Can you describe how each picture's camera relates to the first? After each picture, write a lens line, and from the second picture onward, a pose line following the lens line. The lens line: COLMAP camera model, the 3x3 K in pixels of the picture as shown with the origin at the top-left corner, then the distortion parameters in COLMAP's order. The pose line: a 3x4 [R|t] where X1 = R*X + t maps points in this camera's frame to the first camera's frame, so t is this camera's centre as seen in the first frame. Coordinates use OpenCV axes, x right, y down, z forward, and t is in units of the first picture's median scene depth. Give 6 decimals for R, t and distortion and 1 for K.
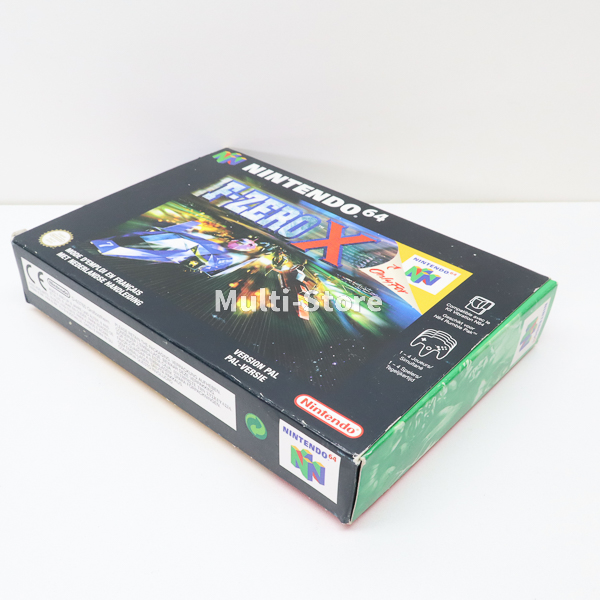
lens RADIAL K [[761.5, 0, 300.0], [0, 761.5, 300.0], [0, 0, 1]] dist [-0.009868, 0.063945]
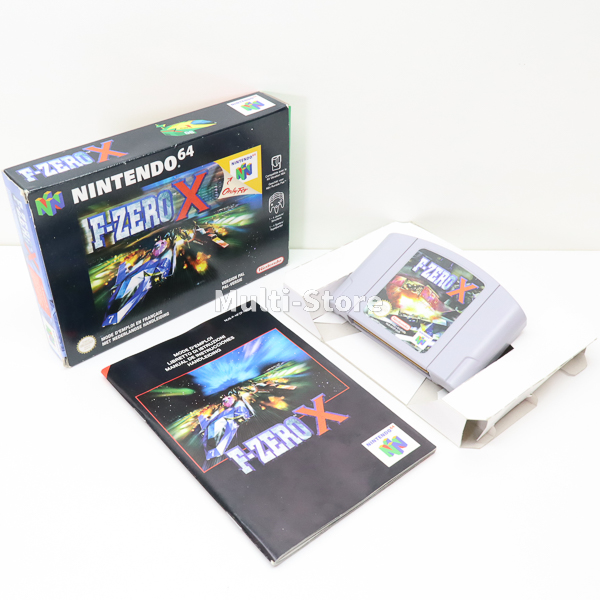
lens RADIAL K [[761.5, 0, 300.0], [0, 761.5, 300.0], [0, 0, 1]] dist [-0.009868, 0.063945]
pose [[0.611190, -0.790762, -0.033801, 0.065843], [-0.209283, -0.202648, 0.956627, -1.620773], [-0.763313, -0.577607, -0.289349, 1.164984]]
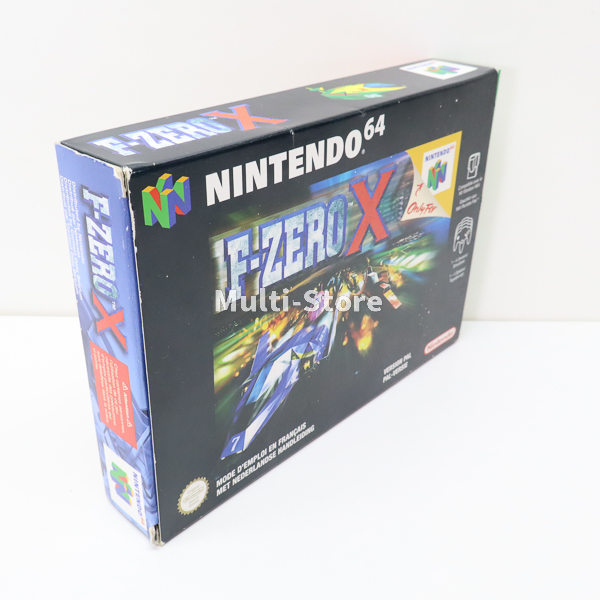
lens RADIAL K [[761.5, 0, 300.0], [0, 761.5, 300.0], [0, 0, 1]] dist [-0.009868, 0.063945]
pose [[0.553856, -0.815241, 0.169193, -0.225665], [-0.333193, -0.030790, 0.942356, -0.863828], [-0.763037, -0.578303, -0.288686, 1.261543]]
